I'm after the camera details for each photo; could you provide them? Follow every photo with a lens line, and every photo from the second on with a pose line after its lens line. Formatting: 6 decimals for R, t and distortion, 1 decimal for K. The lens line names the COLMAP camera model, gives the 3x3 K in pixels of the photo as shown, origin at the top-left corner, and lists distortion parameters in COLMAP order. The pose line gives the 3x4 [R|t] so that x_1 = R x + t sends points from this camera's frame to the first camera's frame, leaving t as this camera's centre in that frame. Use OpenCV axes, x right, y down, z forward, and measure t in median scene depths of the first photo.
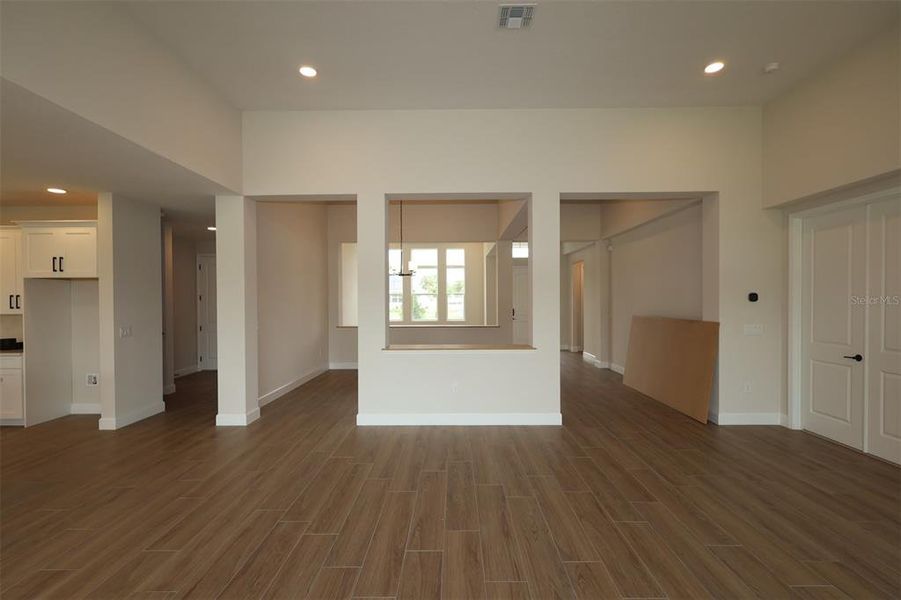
lens RADIAL K [[420.1, 0, 451.5], [0, 420.1, 300.0], [0, 0, 1]] dist [-0.002437, 0.002700]
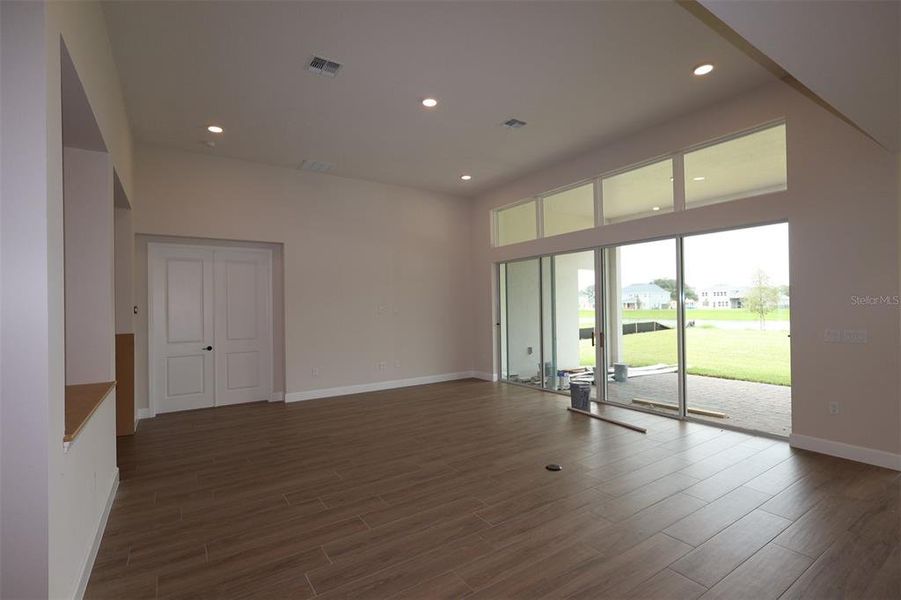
lens RADIAL K [[420.1, 0, 451.5], [0, 420.1, 301.9], [0, 0, 1]] dist [-0.002437, 0.002700]
pose [[-0.559451, 0.023292, 0.828536, -0.729068], [0.021908, 0.999671, -0.013311, 0.005577], [-0.828574, 0.010705, -0.559778, 0.996612]]
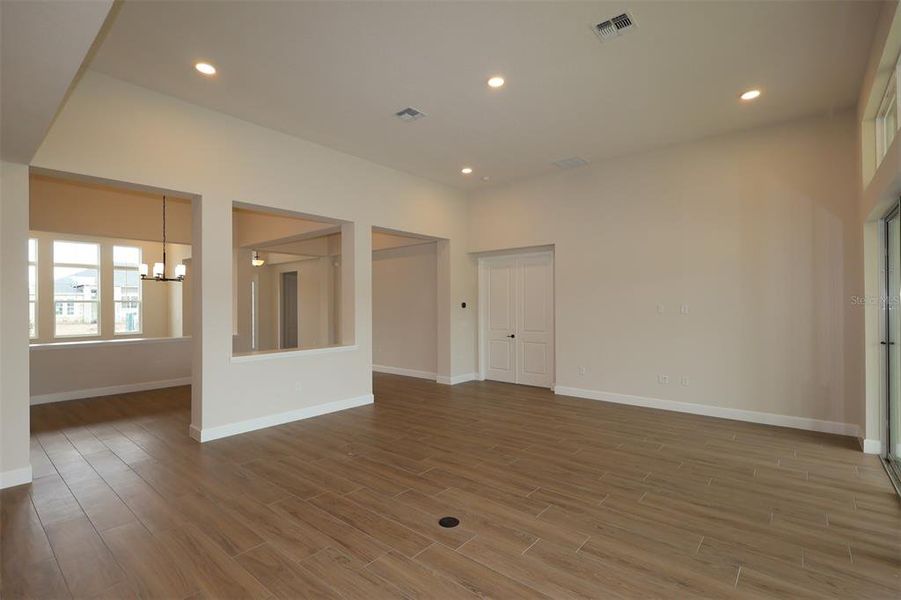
lens RADIAL K [[420.1, 0, 450.3], [0, 420.1, 300.8], [0, 0, 1]] dist [-0.002437, 0.002700]
pose [[0.641271, 0.007924, 0.767273, -0.637359], [0.005383, 0.999876, -0.014825, 0.000369], [-0.767295, 0.013637, 0.641149, -0.029454]]
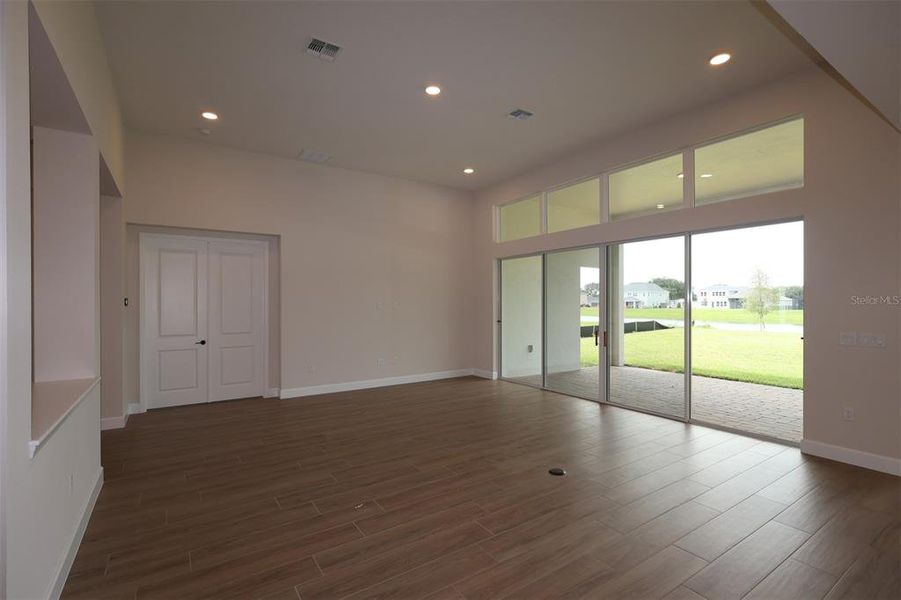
lens RADIAL K [[420.1, 0, 451.8], [0, 420.1, 302.2], [0, 0, 1]] dist [-0.002437, 0.002700]
pose [[-0.562372, 0.007481, 0.826851, -0.696671], [0.008097, 0.999961, -0.003540, 0.004890], [-0.826845, 0.004704, -0.562410, 0.981550]]
